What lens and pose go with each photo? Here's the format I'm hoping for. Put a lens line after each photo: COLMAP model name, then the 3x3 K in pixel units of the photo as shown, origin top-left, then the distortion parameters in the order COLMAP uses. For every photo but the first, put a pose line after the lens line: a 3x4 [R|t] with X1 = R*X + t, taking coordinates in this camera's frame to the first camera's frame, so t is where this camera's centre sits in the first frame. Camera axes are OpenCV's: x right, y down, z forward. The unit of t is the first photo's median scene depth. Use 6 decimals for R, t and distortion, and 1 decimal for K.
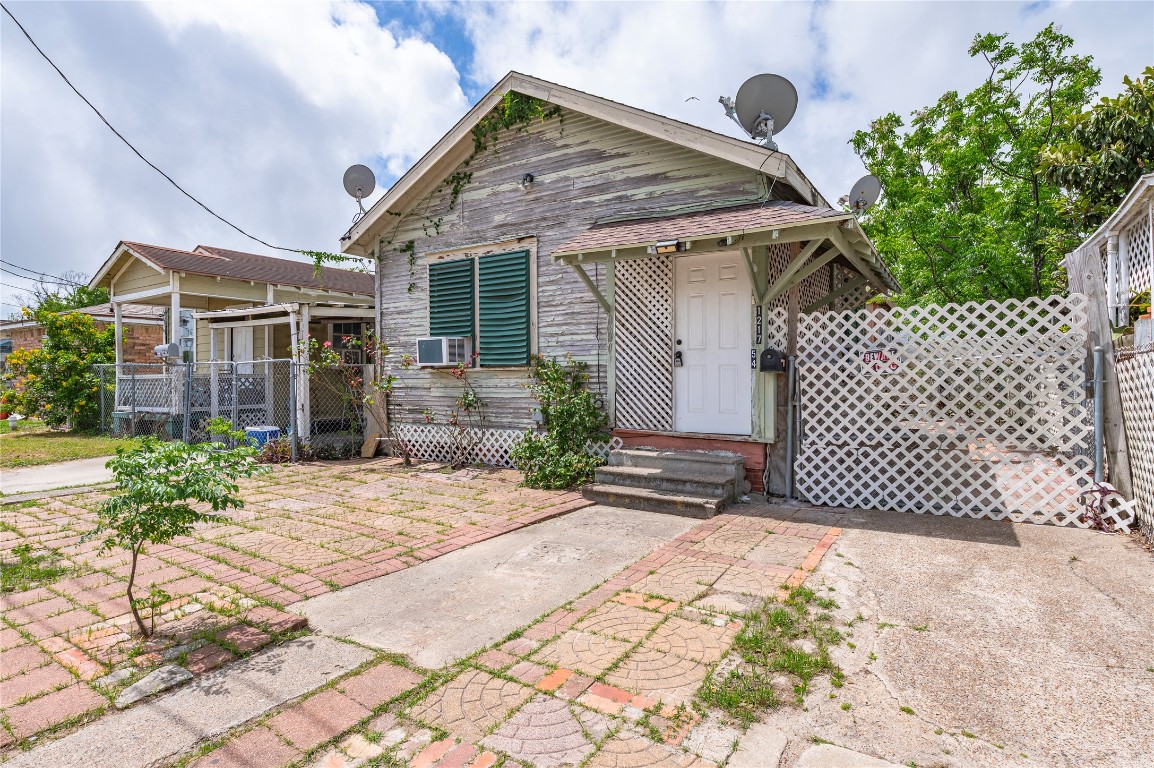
lens RADIAL K [[602.6, 0, 579.1], [0, 602.6, 385.9], [0, 0, 1]] dist [0.010470, 0.001396]
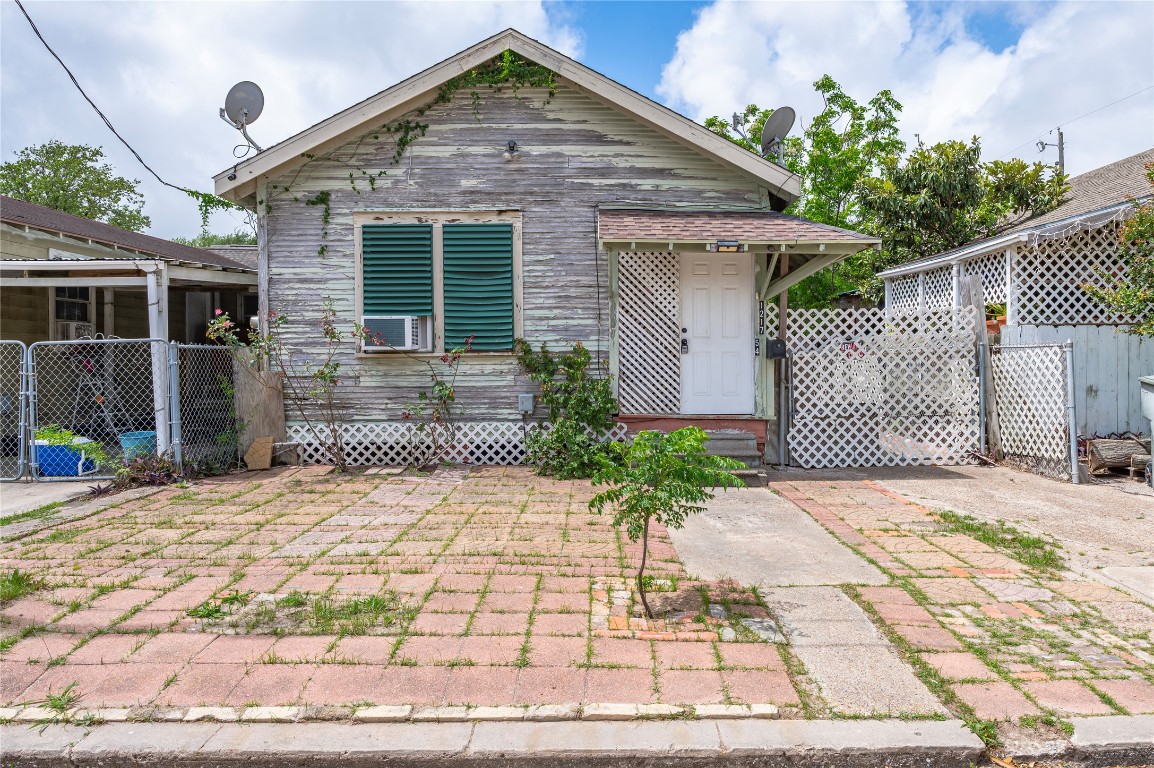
lens RADIAL K [[748.2, 0, 577.6], [0, 748.2, 378.2], [0, 0, 1]] dist [0.009733, -0.003291]
pose [[0.842453, -0.016342, 0.538522, -0.672402], [0.009254, 0.999831, 0.015864, -0.009994], [-0.538690, -0.008381, 0.842462, -0.014535]]
